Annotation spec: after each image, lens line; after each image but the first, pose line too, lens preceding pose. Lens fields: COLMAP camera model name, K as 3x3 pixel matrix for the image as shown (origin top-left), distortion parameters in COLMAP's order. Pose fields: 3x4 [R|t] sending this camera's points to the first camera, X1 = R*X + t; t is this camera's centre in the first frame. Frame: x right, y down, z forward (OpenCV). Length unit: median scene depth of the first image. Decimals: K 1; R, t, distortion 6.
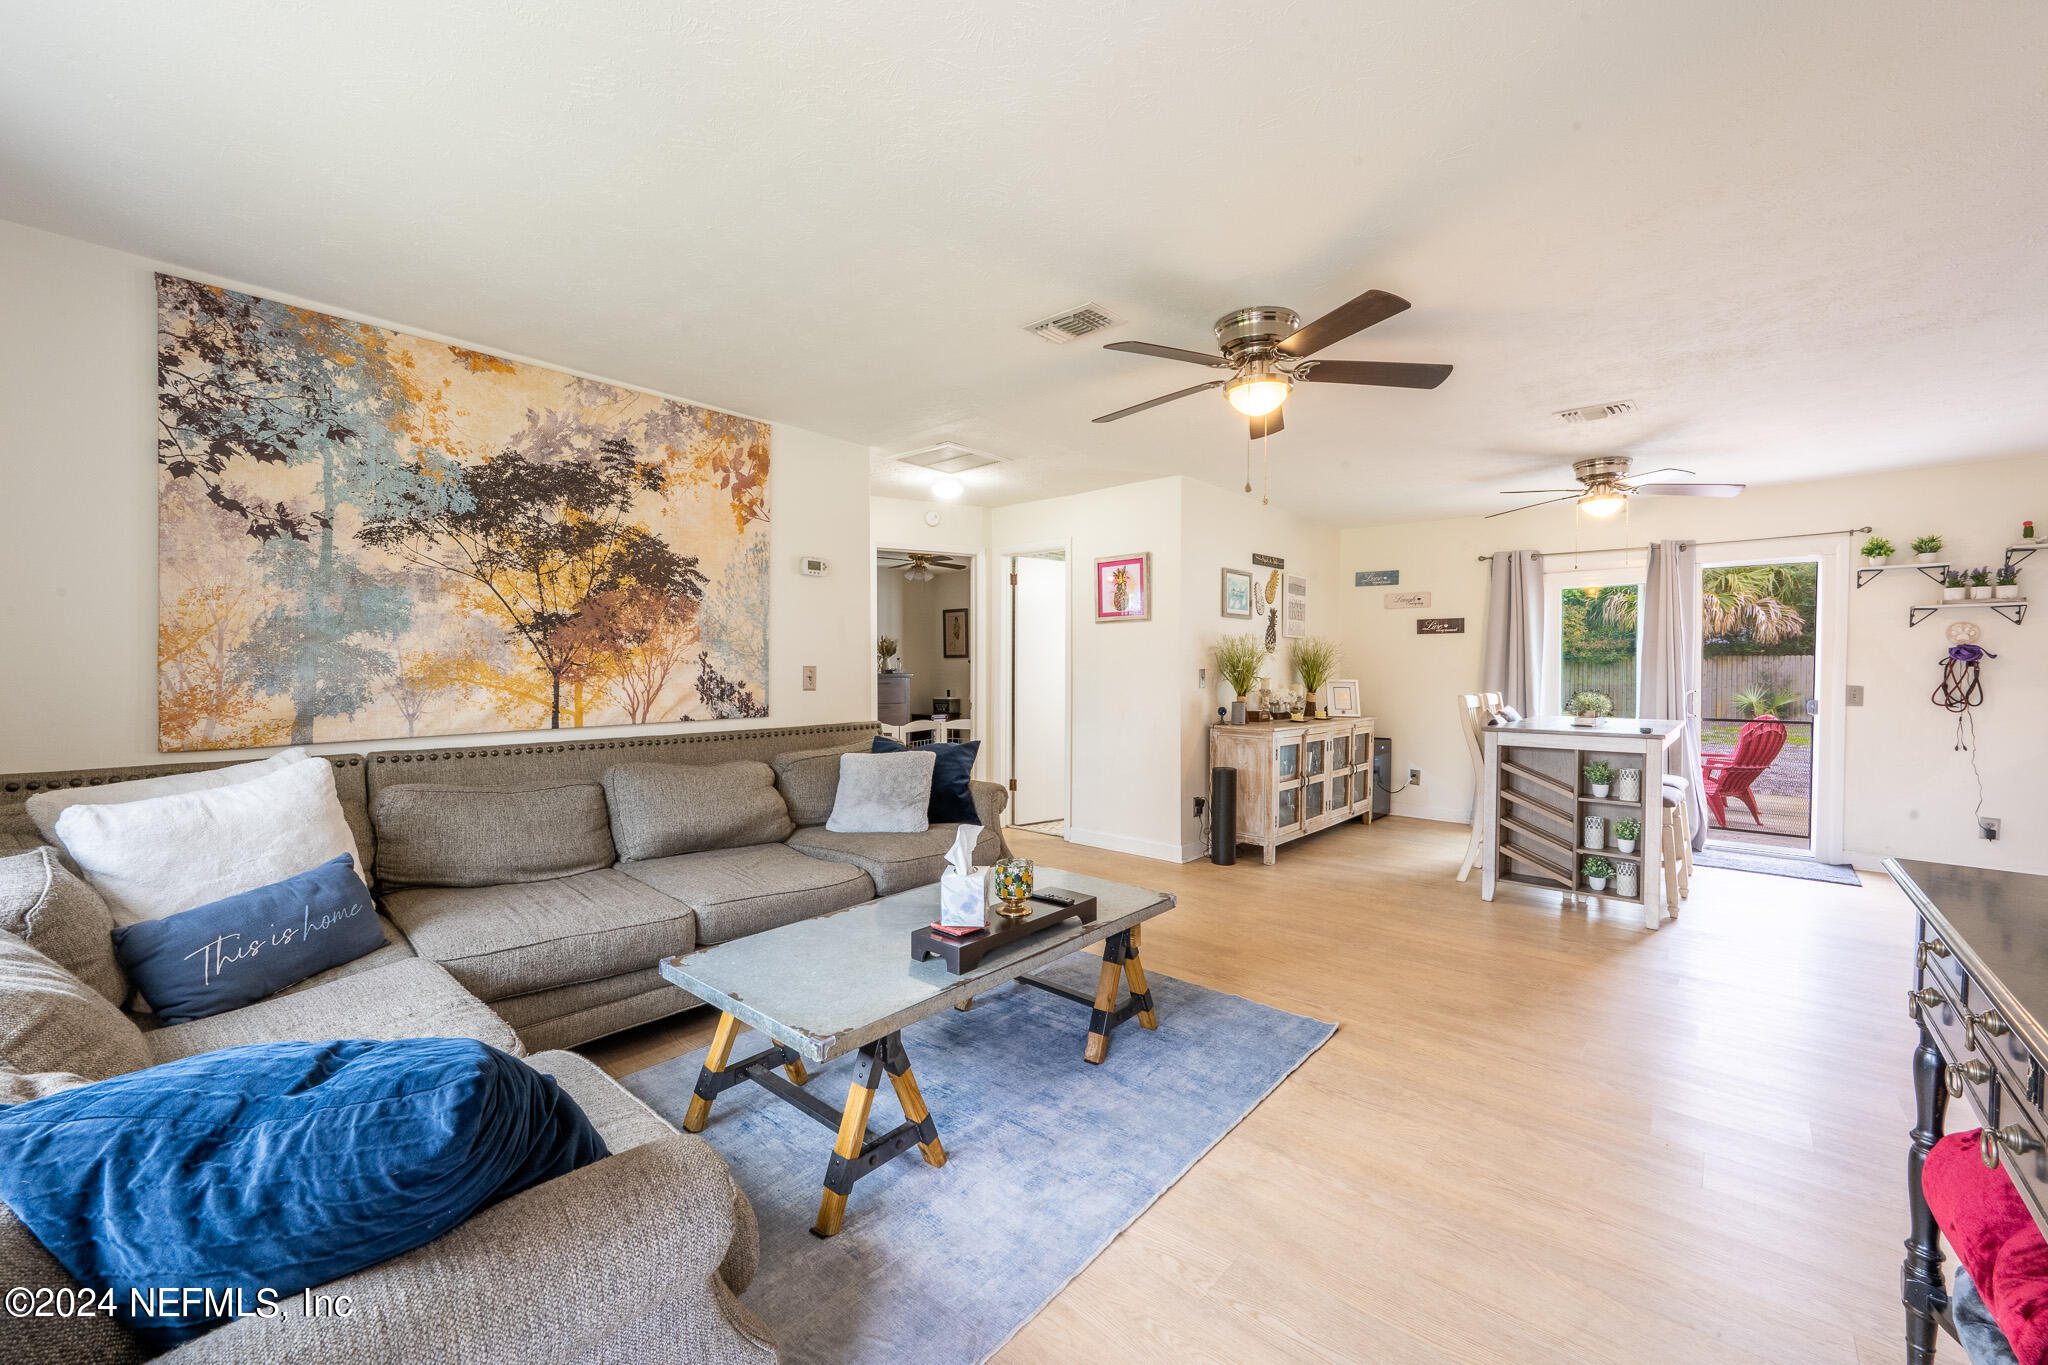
lens RADIAL K [[805.2, 0, 1045.0], [0, 805.2, 674.3], [0, 0, 1]] dist [-0.002089, -0.000137]
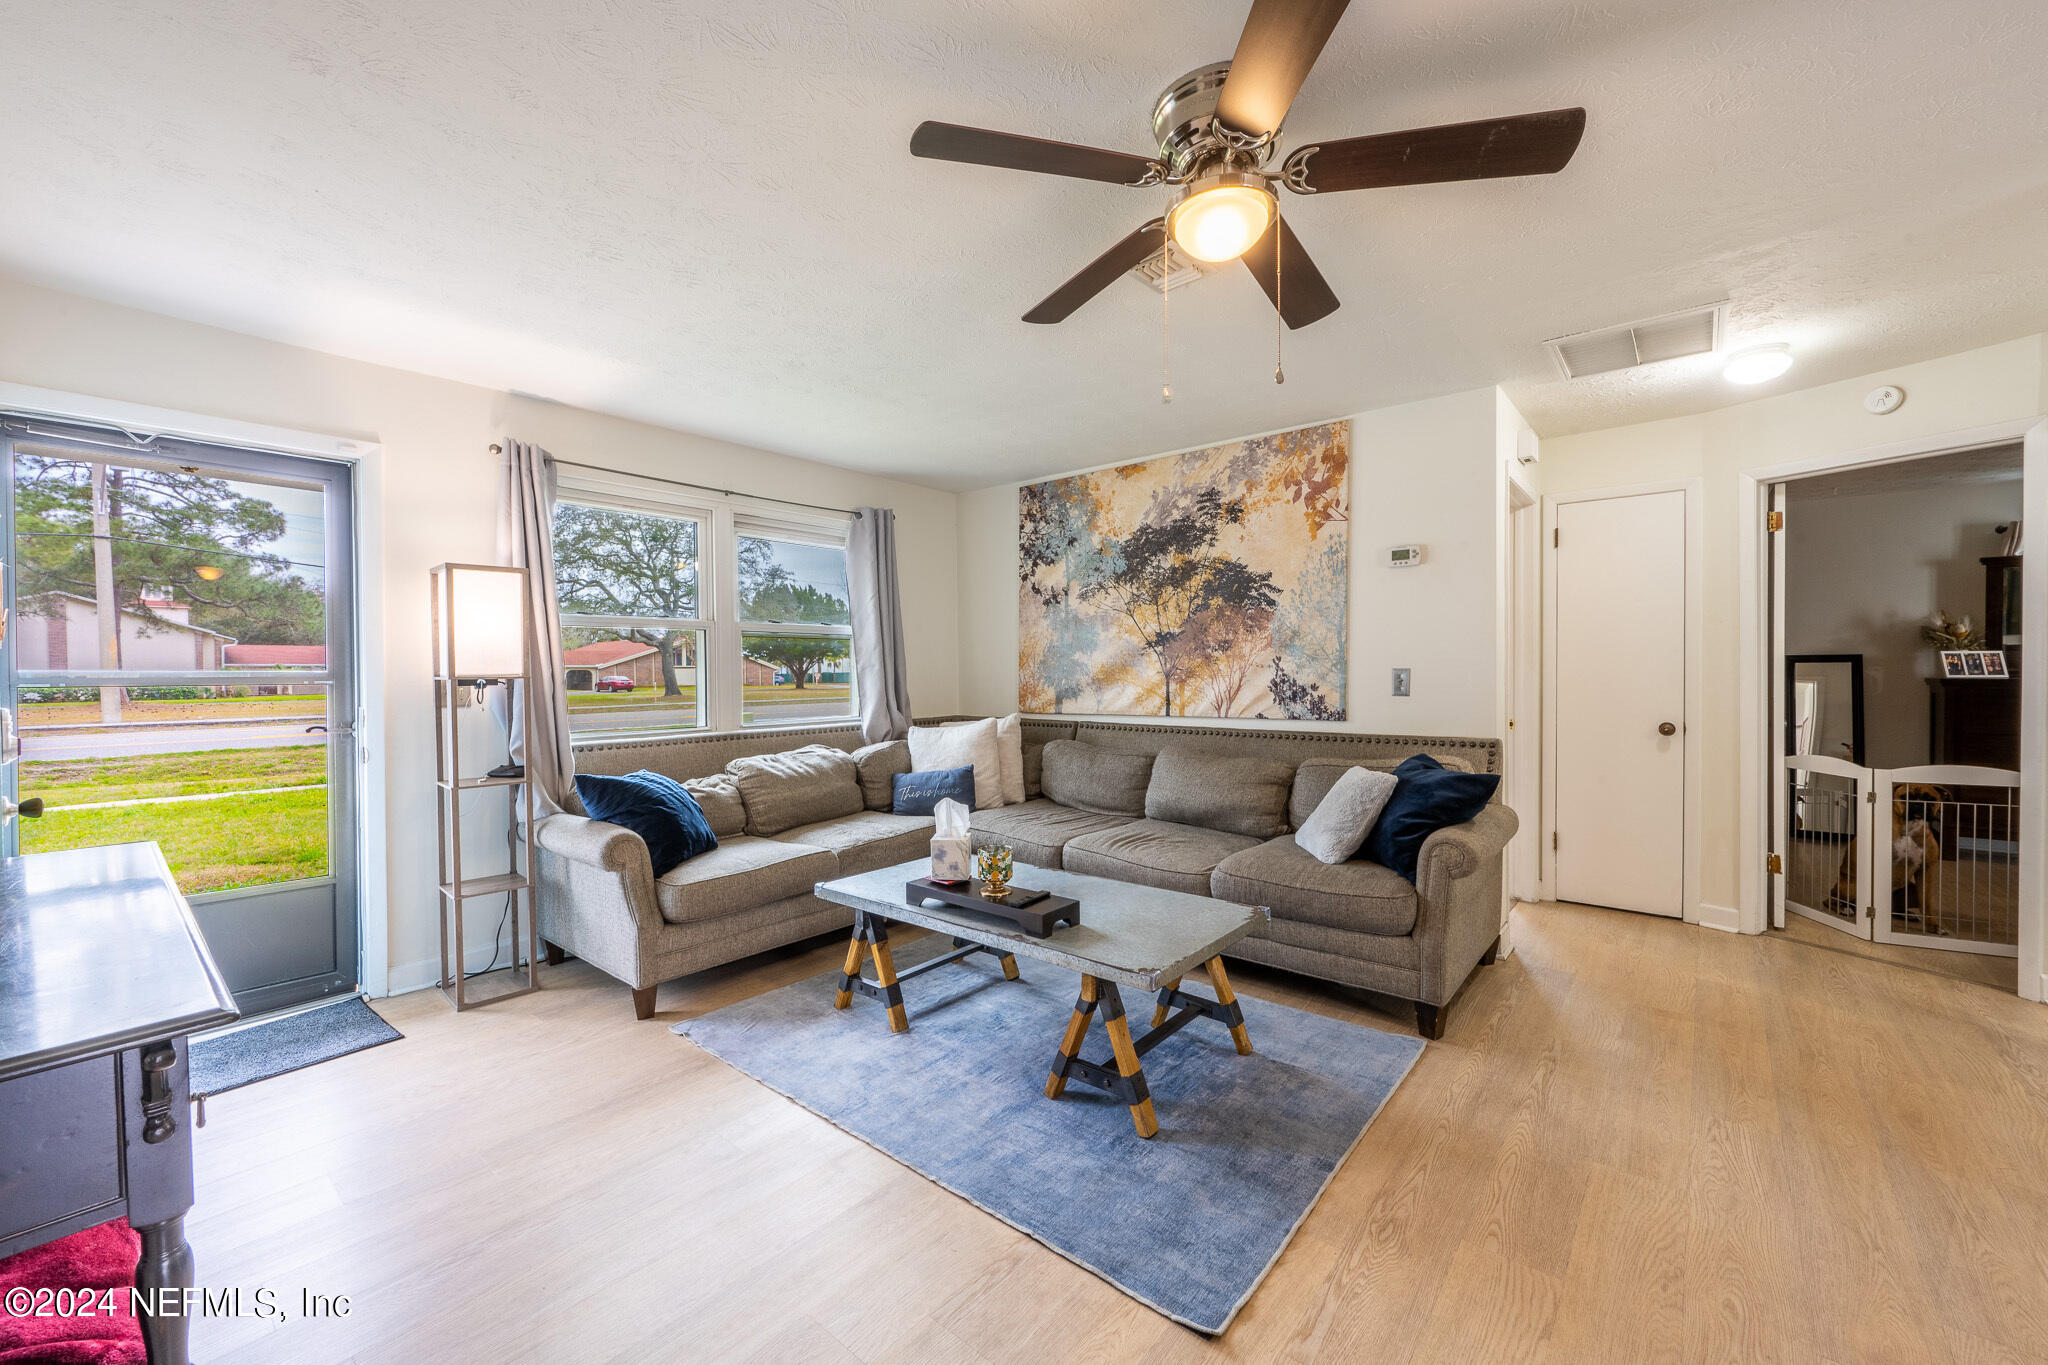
lens RADIAL K [[809.0, 0, 1023.0], [0, 809.0, 674.8], [0, 0, 1]] dist [-0.006308, 0.000780]
pose [[-0.002120, 0.002848, -0.999994, 0.762030], [-0.001710, 0.999994, 0.002851, -0.006442], [0.999996, 0.001716, -0.002115, 0.738134]]
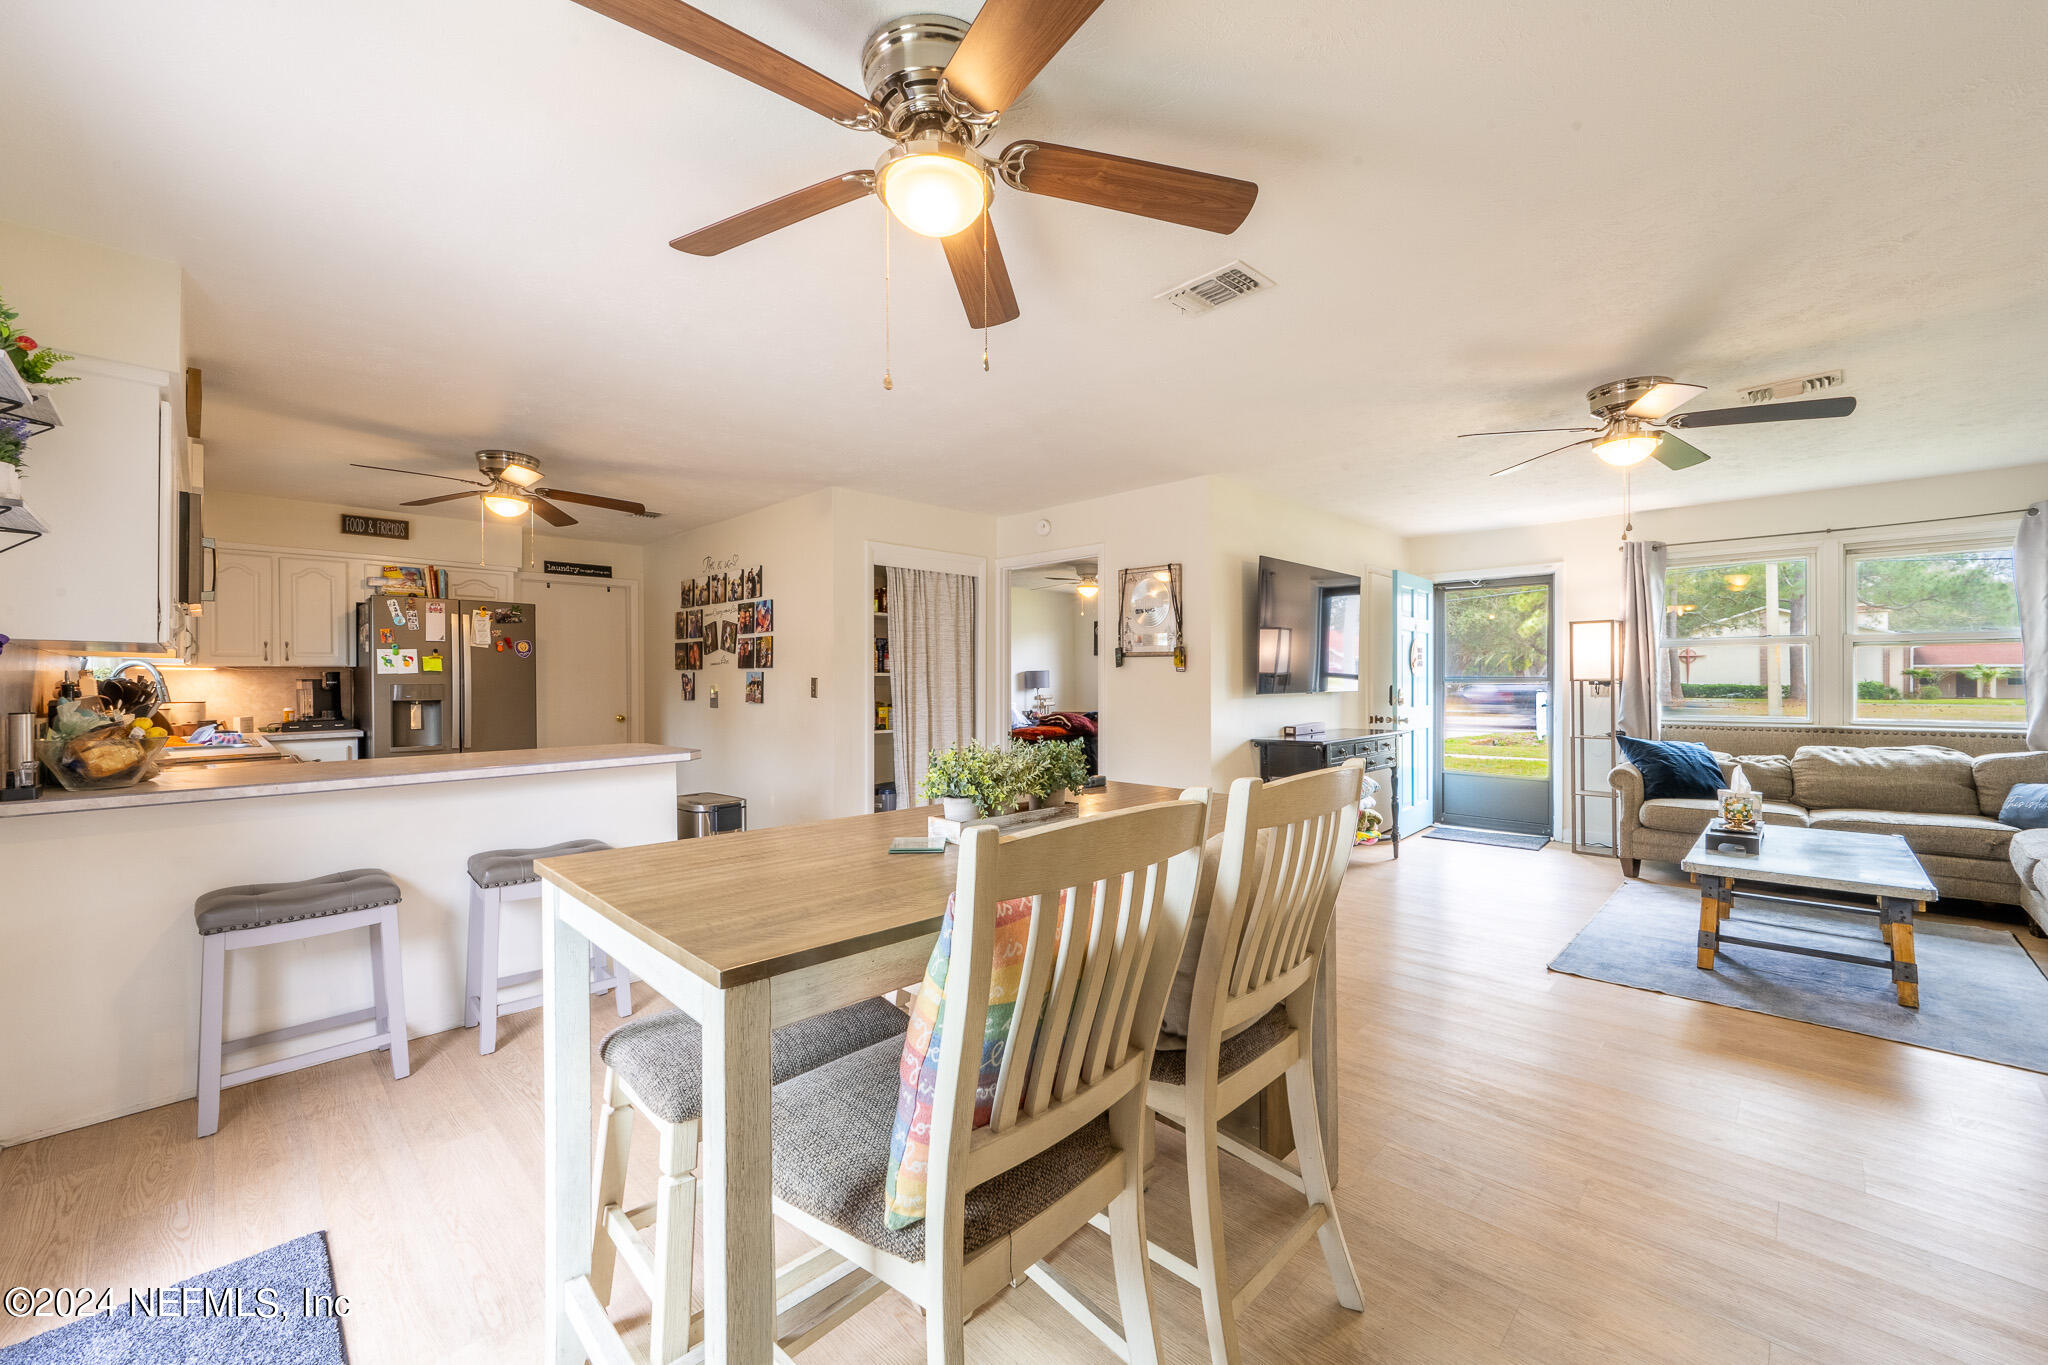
lens RADIAL K [[805.2, 0, 1027.1], [0, 805.2, 678.4], [0, 0, 1]] dist [-0.002089, -0.000137]
pose [[-0.996602, 0.002481, 0.082331, 0.900665], [0.002979, 0.999978, 0.005938, -0.018613], [-0.082315, 0.006163, -0.996587, 1.950819]]
